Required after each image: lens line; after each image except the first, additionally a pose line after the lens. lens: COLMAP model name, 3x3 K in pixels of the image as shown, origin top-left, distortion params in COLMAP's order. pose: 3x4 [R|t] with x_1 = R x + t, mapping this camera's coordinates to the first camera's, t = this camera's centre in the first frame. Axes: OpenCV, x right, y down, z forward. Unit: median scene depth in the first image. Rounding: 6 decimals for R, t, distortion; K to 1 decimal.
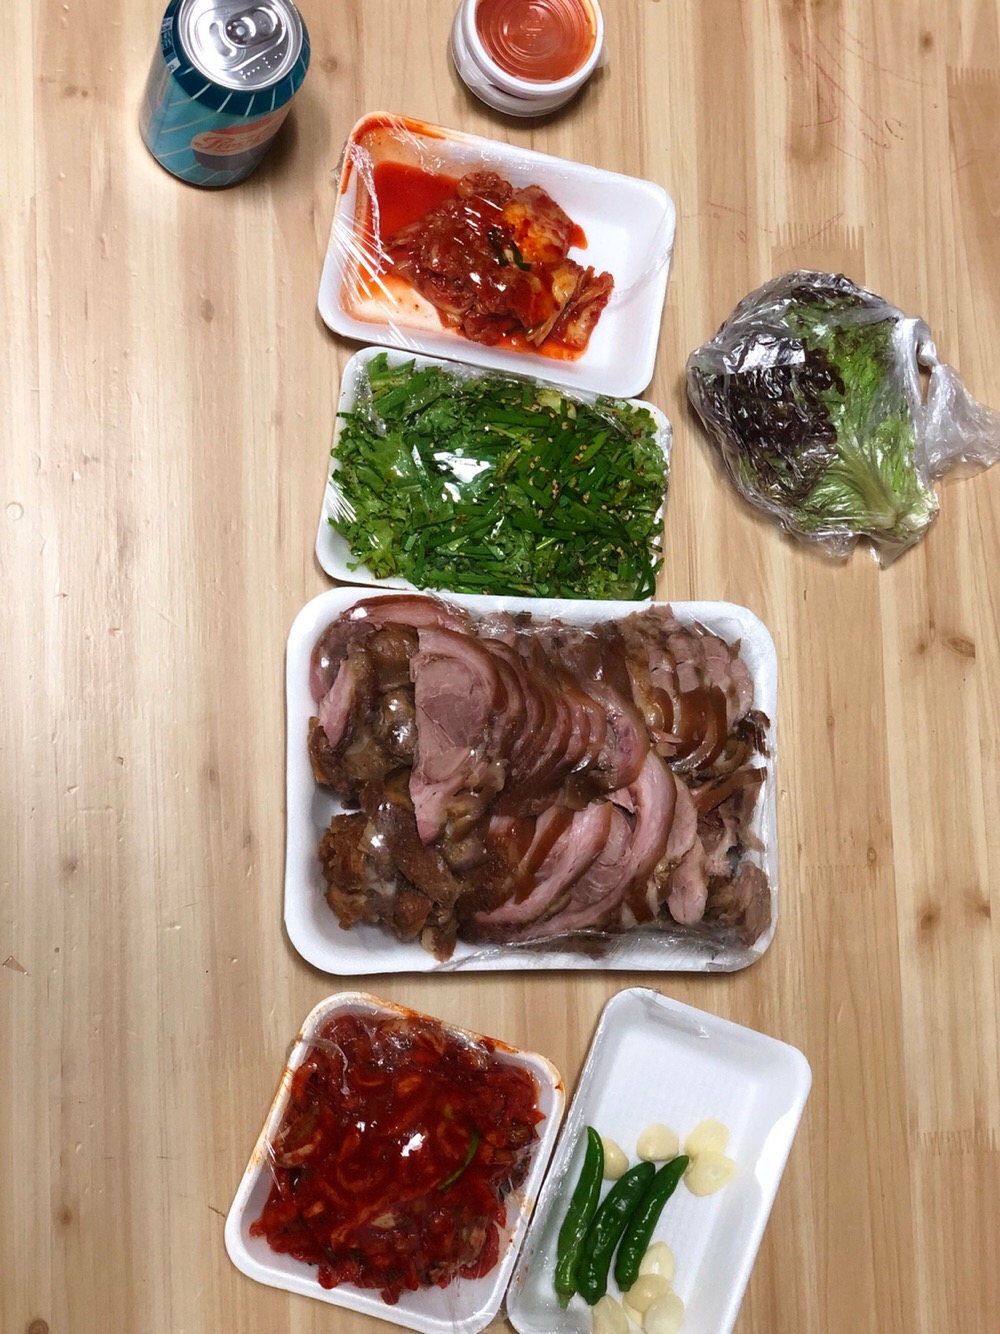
lens RADIAL K [[2004.0, 0, 500.0], [0, 2004.0, 667.0], [0, 0, 1]] dist [0.009126, -0.067299]
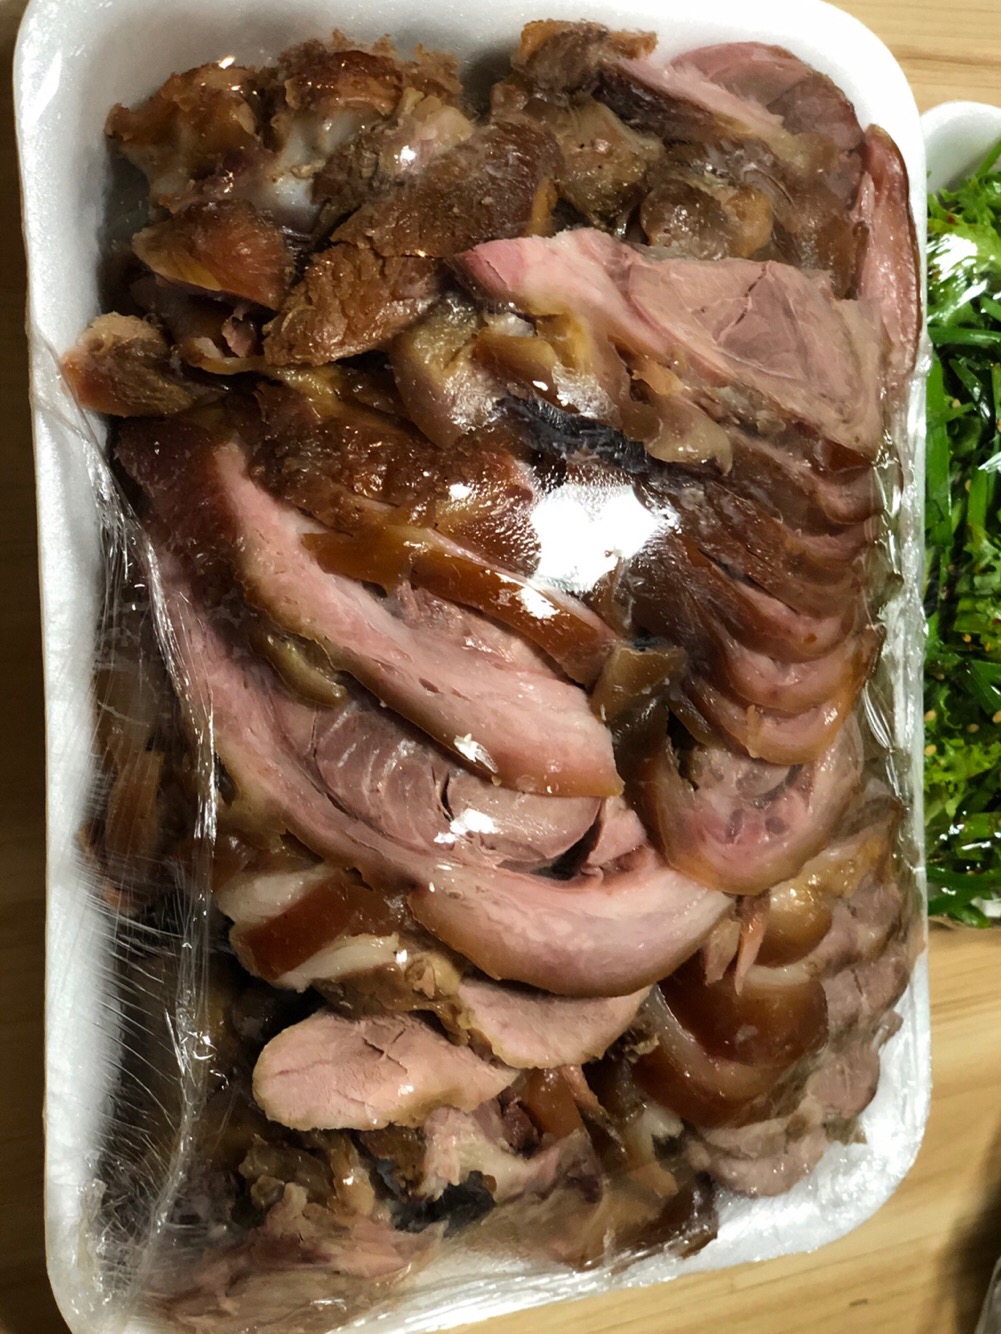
lens RADIAL K [[2004.0, 0, 500.5], [0, 2004.0, 667.0], [0, 0, 1]] dist [0.009126, -0.067299]
pose [[0.142877, 0.976730, -0.159953, 0.083360], [-0.900696, 0.061320, -0.430100, 0.223772], [-0.410283, 0.205520, 0.888498, 0.672234]]
